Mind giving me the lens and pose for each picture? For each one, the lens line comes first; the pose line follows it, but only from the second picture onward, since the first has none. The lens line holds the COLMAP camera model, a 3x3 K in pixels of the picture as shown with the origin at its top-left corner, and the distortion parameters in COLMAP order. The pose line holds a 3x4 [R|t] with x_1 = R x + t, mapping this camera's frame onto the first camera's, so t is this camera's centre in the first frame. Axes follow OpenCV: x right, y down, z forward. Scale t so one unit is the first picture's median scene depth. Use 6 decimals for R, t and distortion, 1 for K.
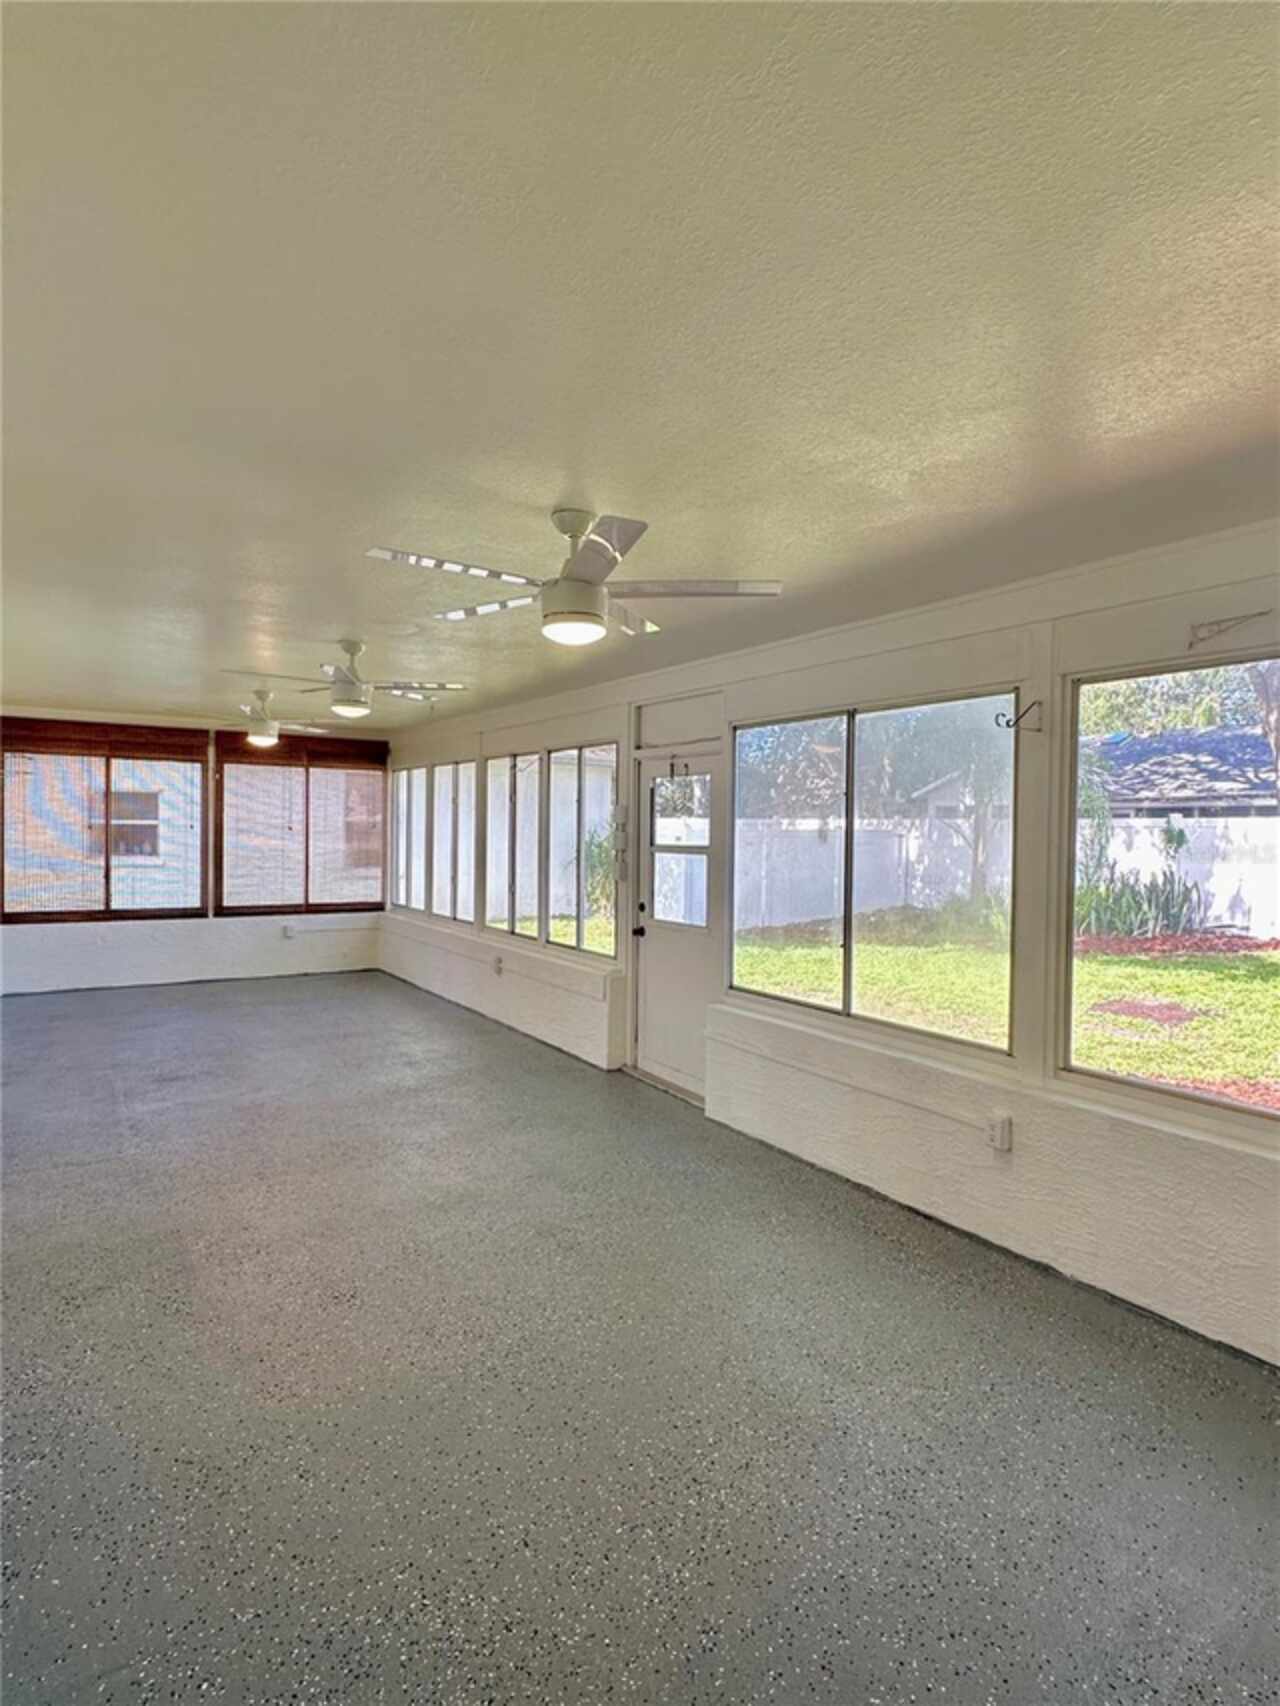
lens RADIAL K [[928.4, 0, 635.3], [0, 928.4, 849.3], [0, 0, 1]] dist [-0.000733, -0.000262]
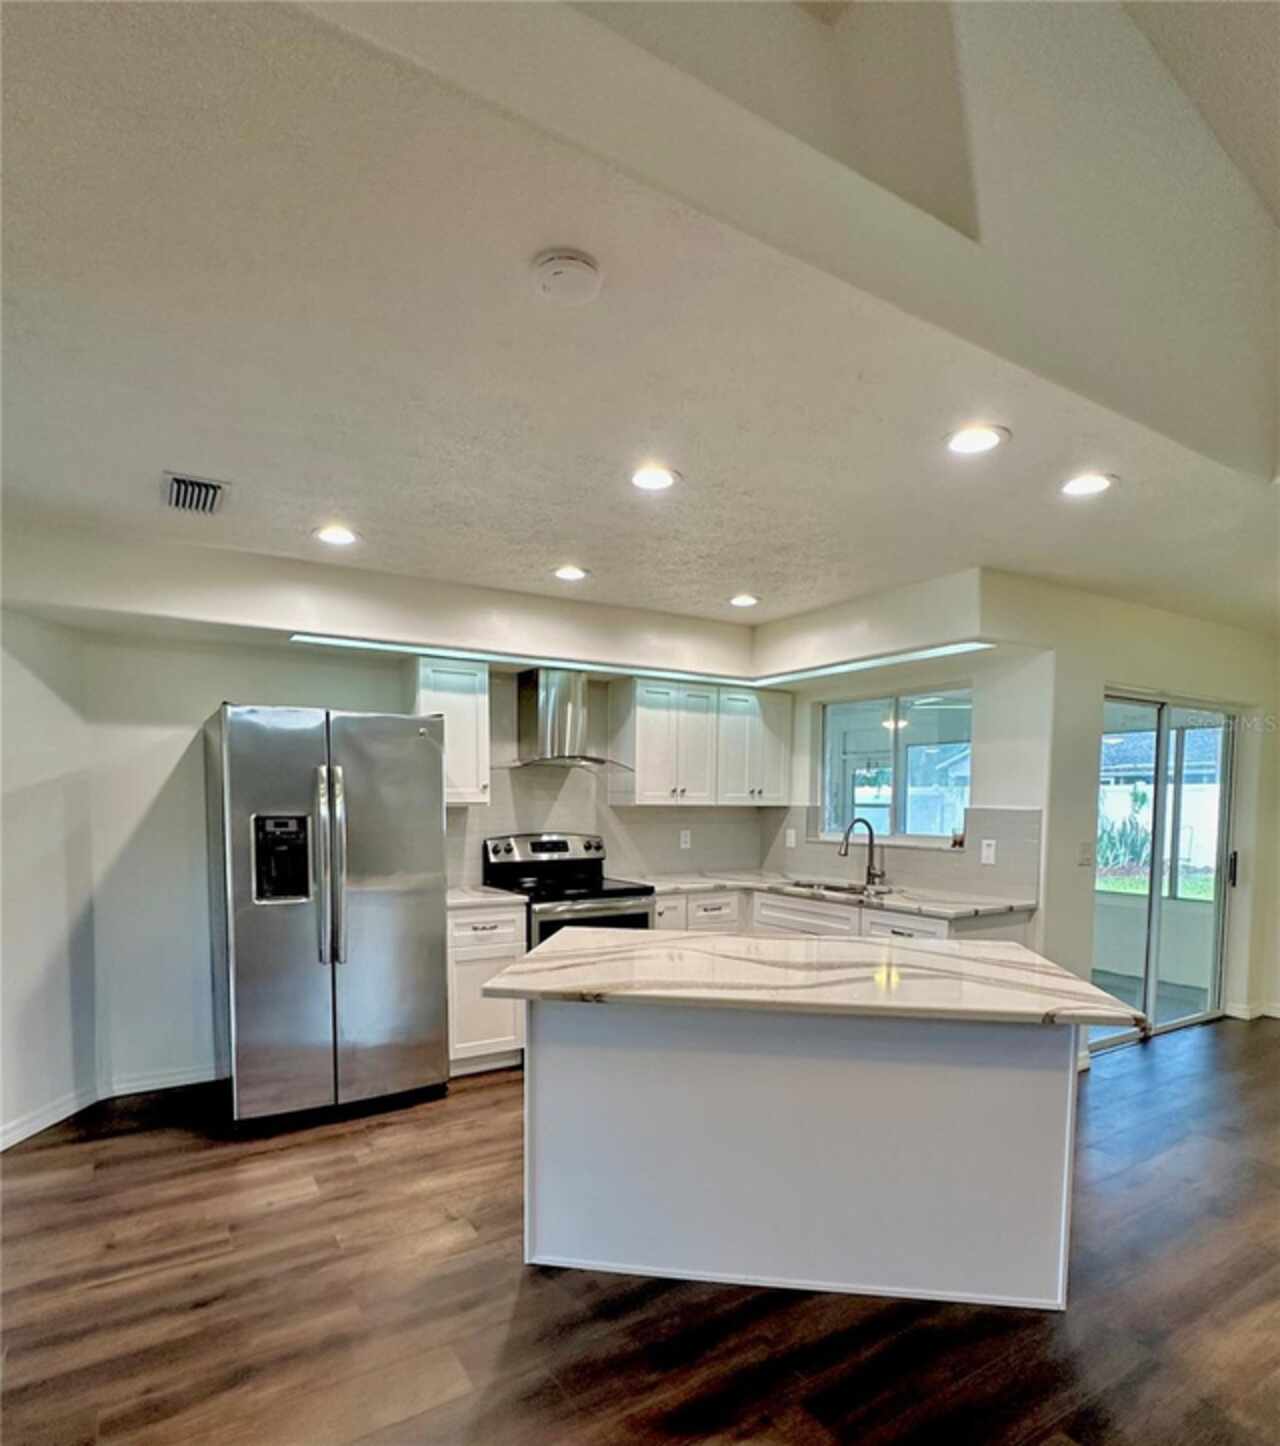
lens RADIAL K [[824.1, 0, 648.2], [0, 824.1, 848.0], [0, 0, 1]] dist [0.002822, 0.000312]
pose [[0.999654, -0.008522, -0.024873, -0.364656], [0.009512, 0.999156, 0.039968, 0.014619], [0.024511, -0.040191, 0.998891, -0.730710]]
